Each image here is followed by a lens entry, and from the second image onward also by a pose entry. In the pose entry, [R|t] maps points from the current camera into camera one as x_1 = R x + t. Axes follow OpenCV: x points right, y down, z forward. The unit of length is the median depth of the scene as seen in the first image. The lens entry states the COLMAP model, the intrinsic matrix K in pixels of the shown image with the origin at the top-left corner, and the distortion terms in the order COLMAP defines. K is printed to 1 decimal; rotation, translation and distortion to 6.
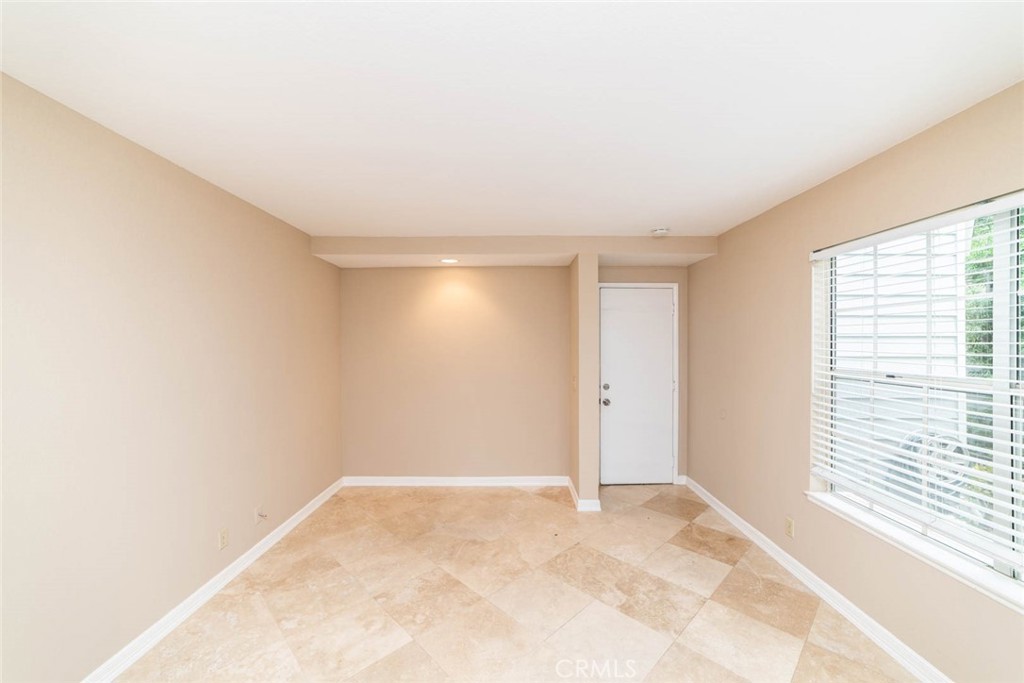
lens RADIAL K [[396.6, 0, 512.1], [0, 396.6, 342.8], [0, 0, 1]] dist [-0.009466, 0.004140]
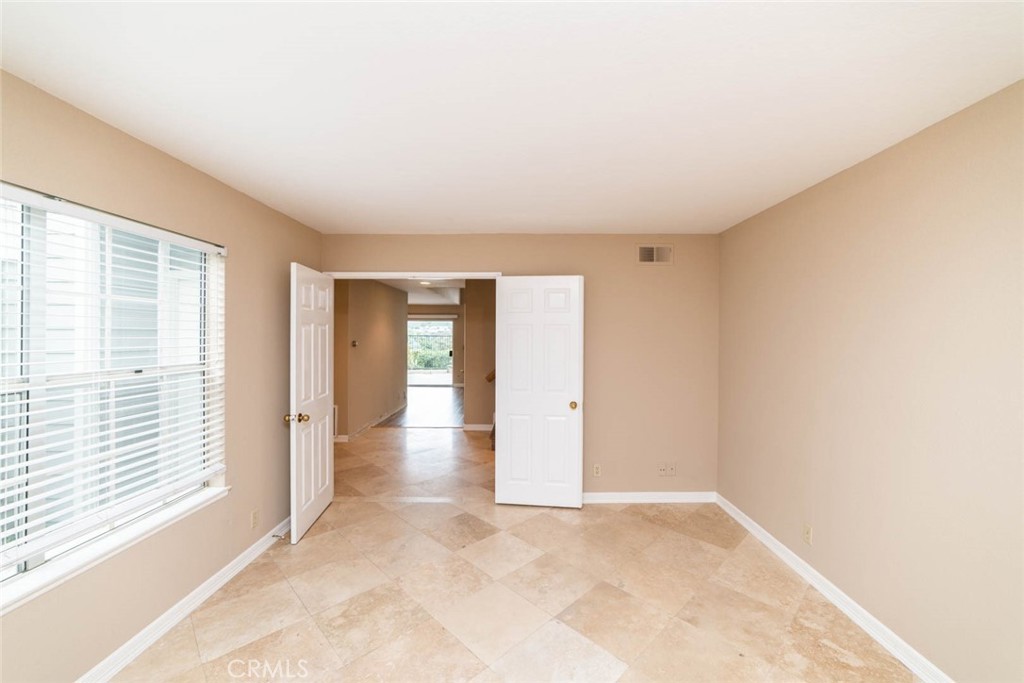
lens RADIAL K [[396.6, 0, 512.4], [0, 396.6, 334.7], [0, 0, 1]] dist [-0.009466, 0.004140]
pose [[-0.999908, -0.005275, 0.012506, 0.020559], [-0.005178, 0.999956, 0.007790, -0.020081], [-0.012547, 0.007724, -0.999891, 1.983834]]
